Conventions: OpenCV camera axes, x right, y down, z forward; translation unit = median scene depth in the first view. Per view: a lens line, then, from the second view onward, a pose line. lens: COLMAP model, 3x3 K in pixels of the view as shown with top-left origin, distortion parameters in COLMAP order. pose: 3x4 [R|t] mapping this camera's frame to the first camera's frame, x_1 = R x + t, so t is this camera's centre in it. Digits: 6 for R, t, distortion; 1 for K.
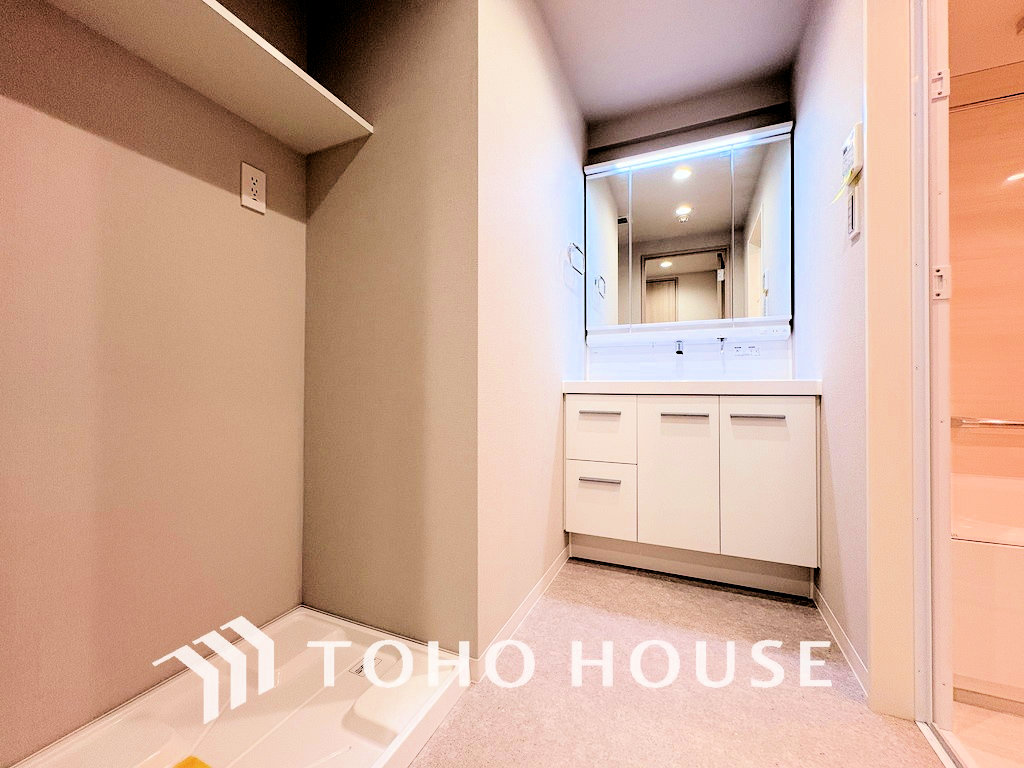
lens RADIAL K [[408.5, 0, 514.3], [0, 408.5, 385.7], [0, 0, 1]] dist [0.000592, 0.000194]
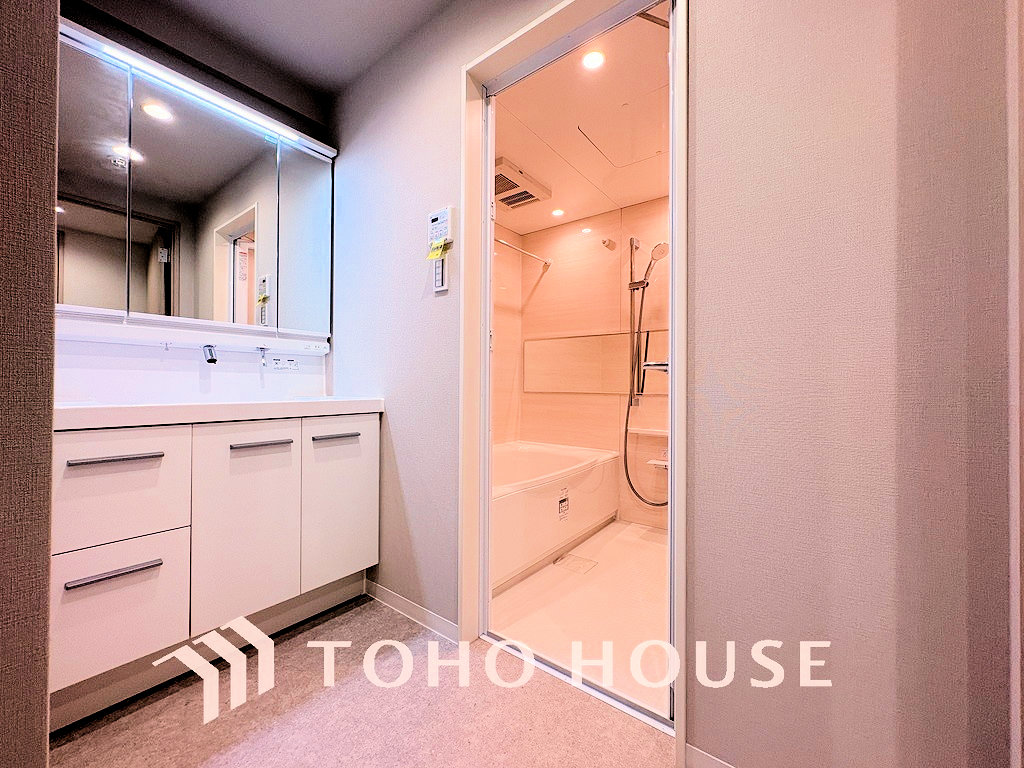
lens RADIAL K [[408.5, 0, 513.8], [0, 408.5, 384.0], [0, 0, 1]] dist [0.000592, 0.000194]
pose [[0.239117, 0.002259, 0.970988, -0.226625], [-0.006399, 0.999979, -0.000751, -0.046107], [-0.970970, -0.006033, 0.239127, 0.298416]]
